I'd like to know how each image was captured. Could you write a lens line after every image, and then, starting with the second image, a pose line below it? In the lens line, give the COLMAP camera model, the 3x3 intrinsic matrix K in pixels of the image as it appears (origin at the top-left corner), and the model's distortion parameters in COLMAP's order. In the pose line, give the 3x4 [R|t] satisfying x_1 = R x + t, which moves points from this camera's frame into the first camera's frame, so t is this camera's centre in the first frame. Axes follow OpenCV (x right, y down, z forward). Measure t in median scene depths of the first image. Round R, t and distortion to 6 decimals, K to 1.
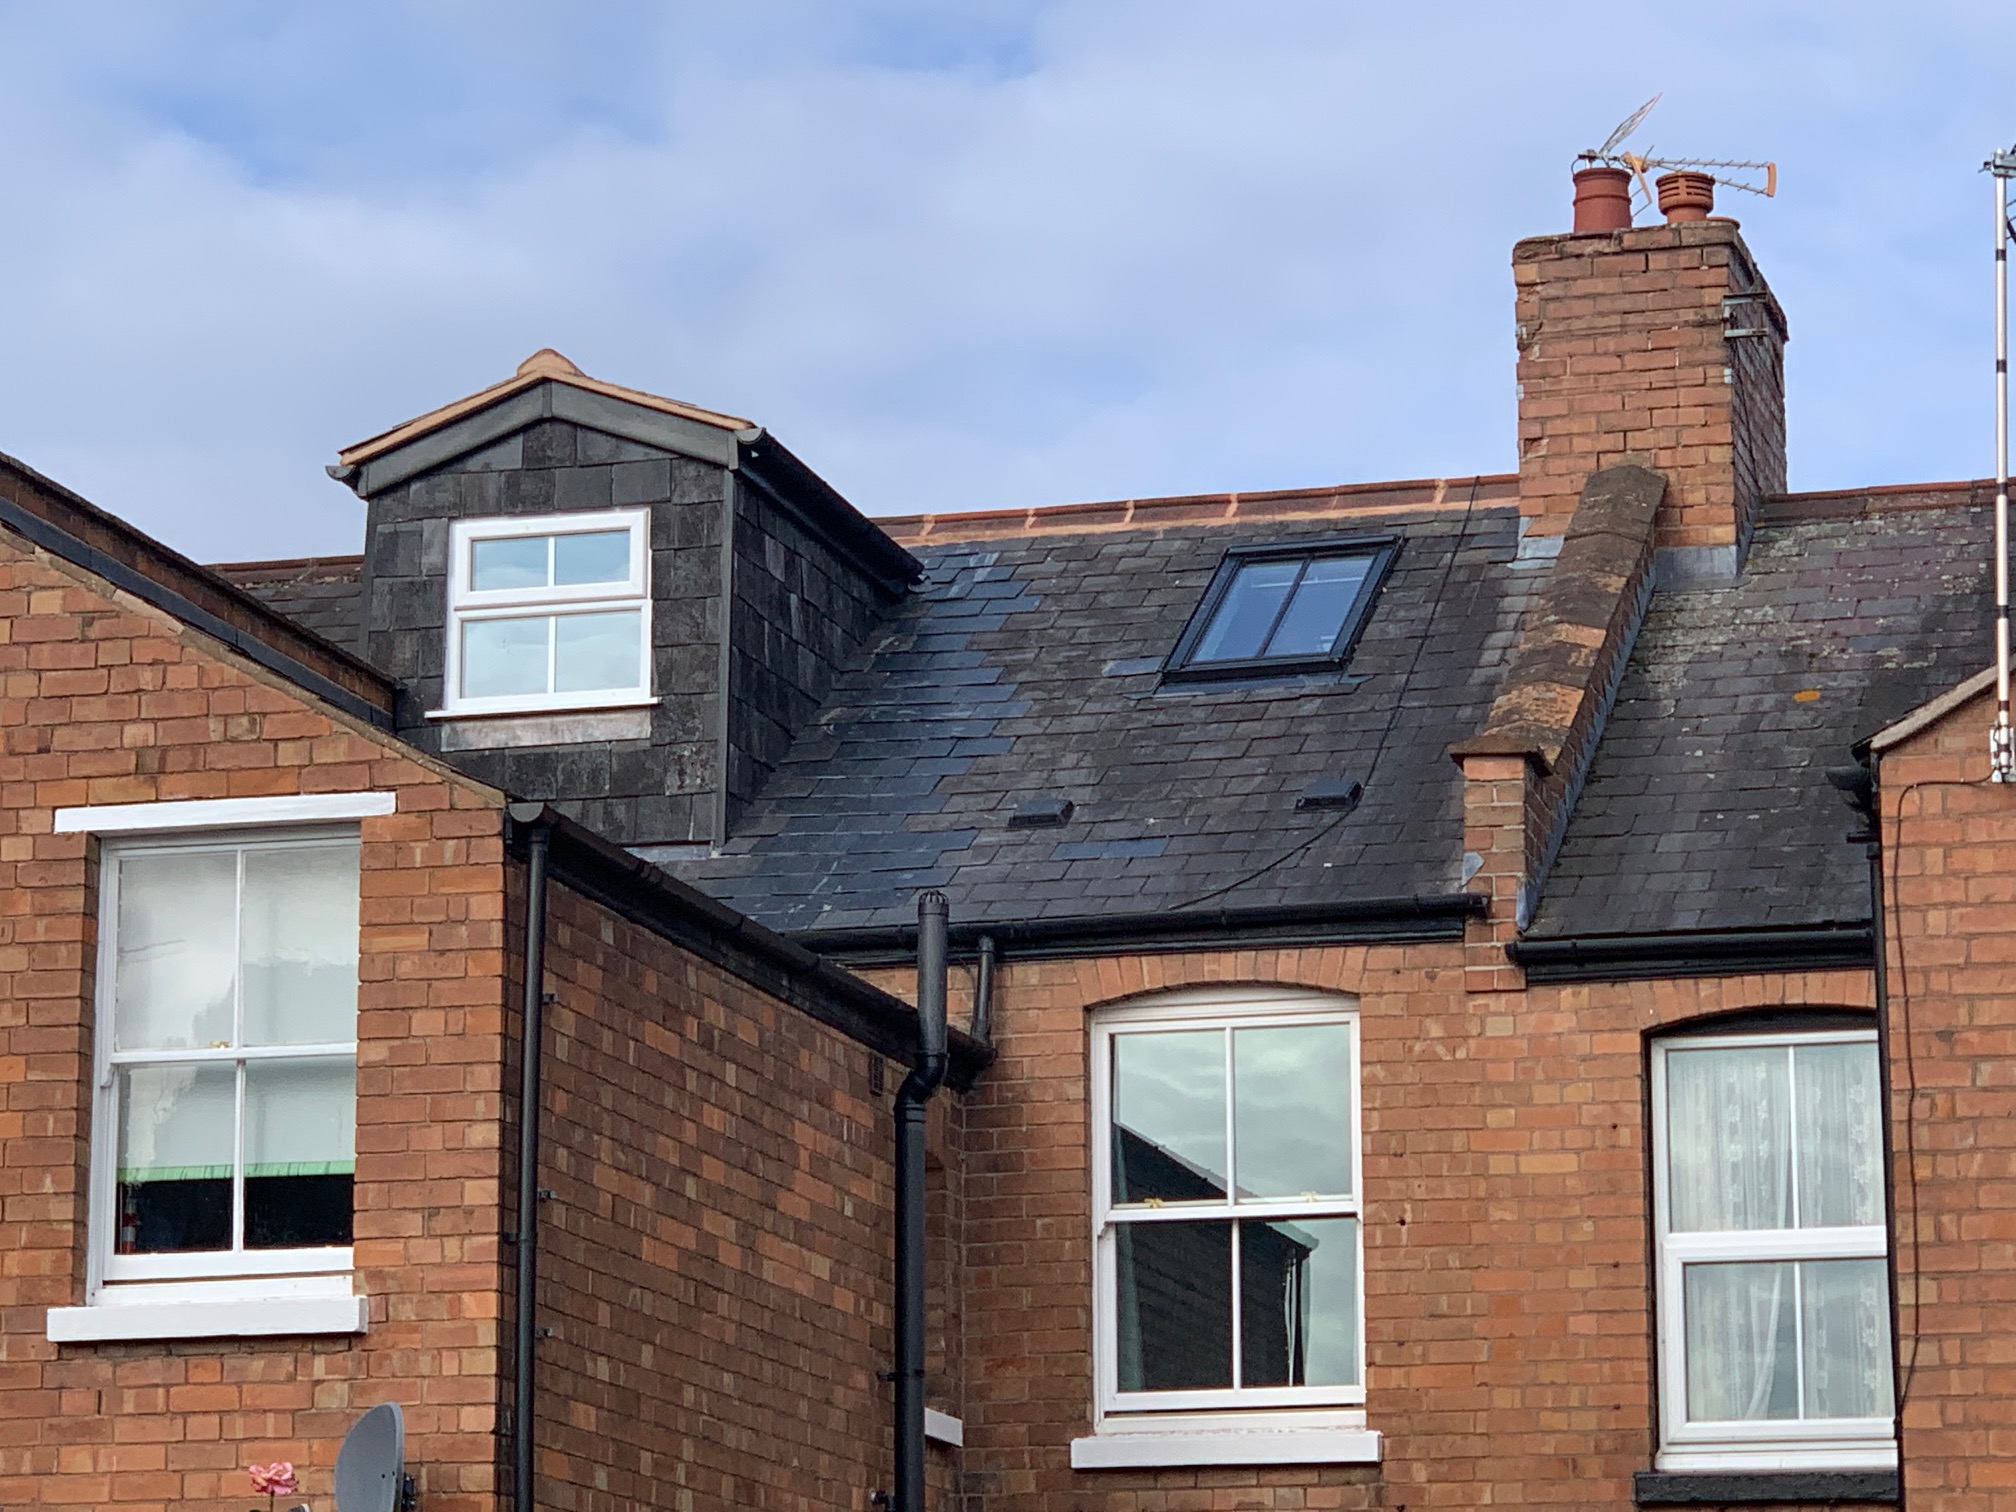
lens RADIAL K [[6097.4, 0, 1007.9], [0, 6097.4, 761.1], [0, 0, 1]] dist [-0.036709, 0.000000]
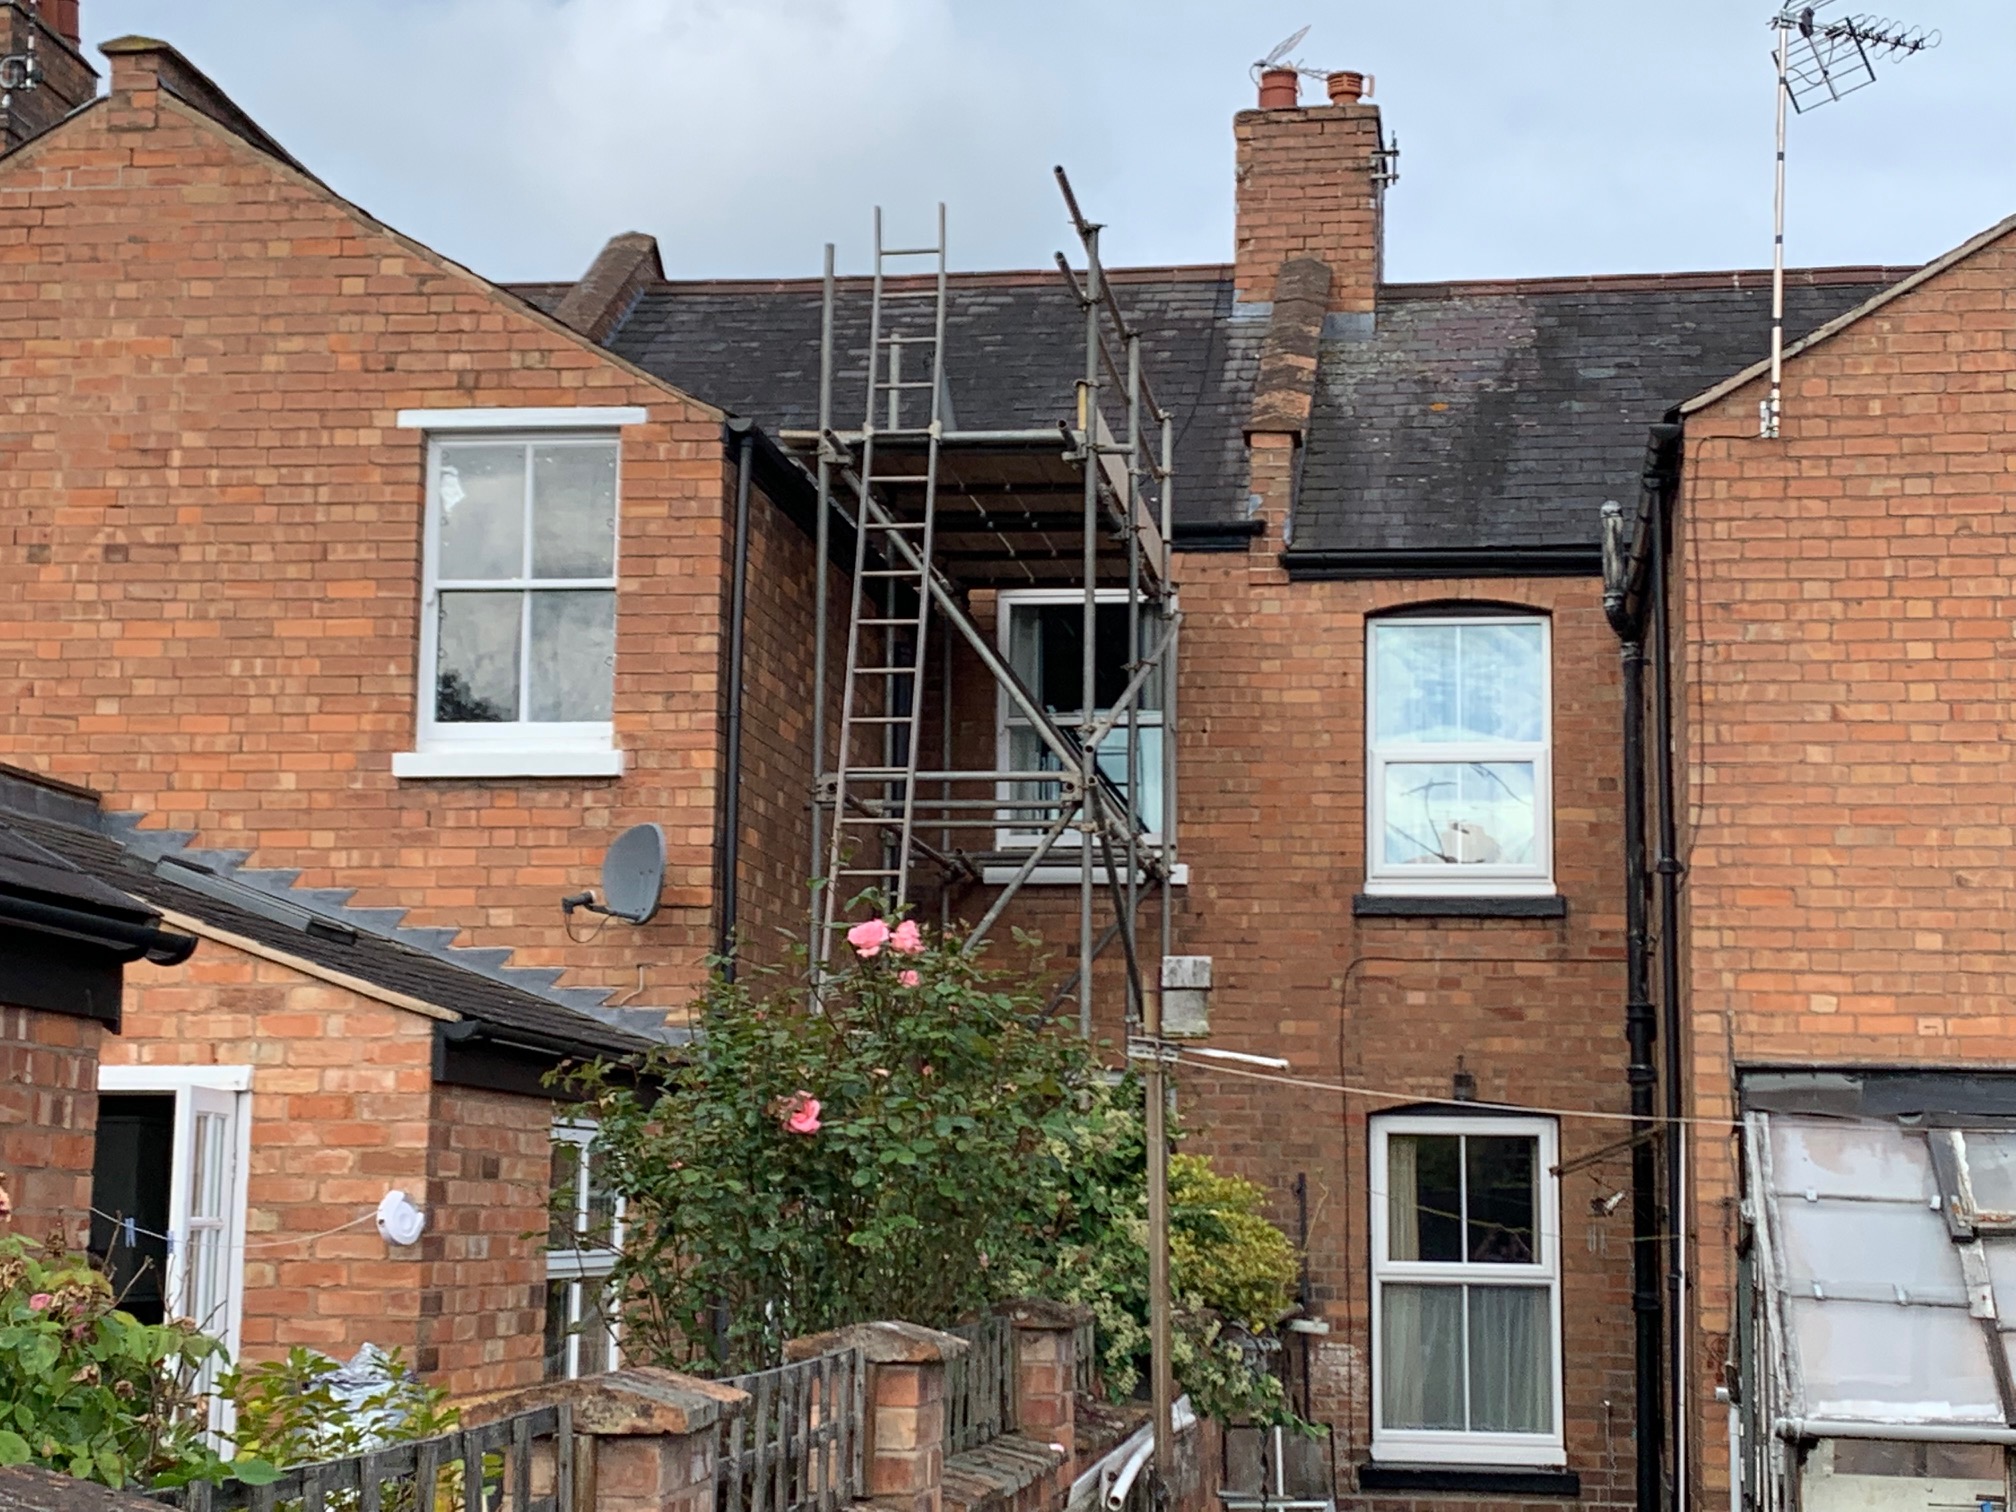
lens RADIAL K [[3454.4, 0, 1006.9], [0, 3454.4, 746.5], [0, 0, 1]] dist [0.149102, 0.000000]
pose [[0.990293, 0.029972, 0.135727, -0.122977], [-0.039384, 0.996962, 0.067196, 0.026261], [-0.133301, -0.071889, 0.988465, 0.159710]]
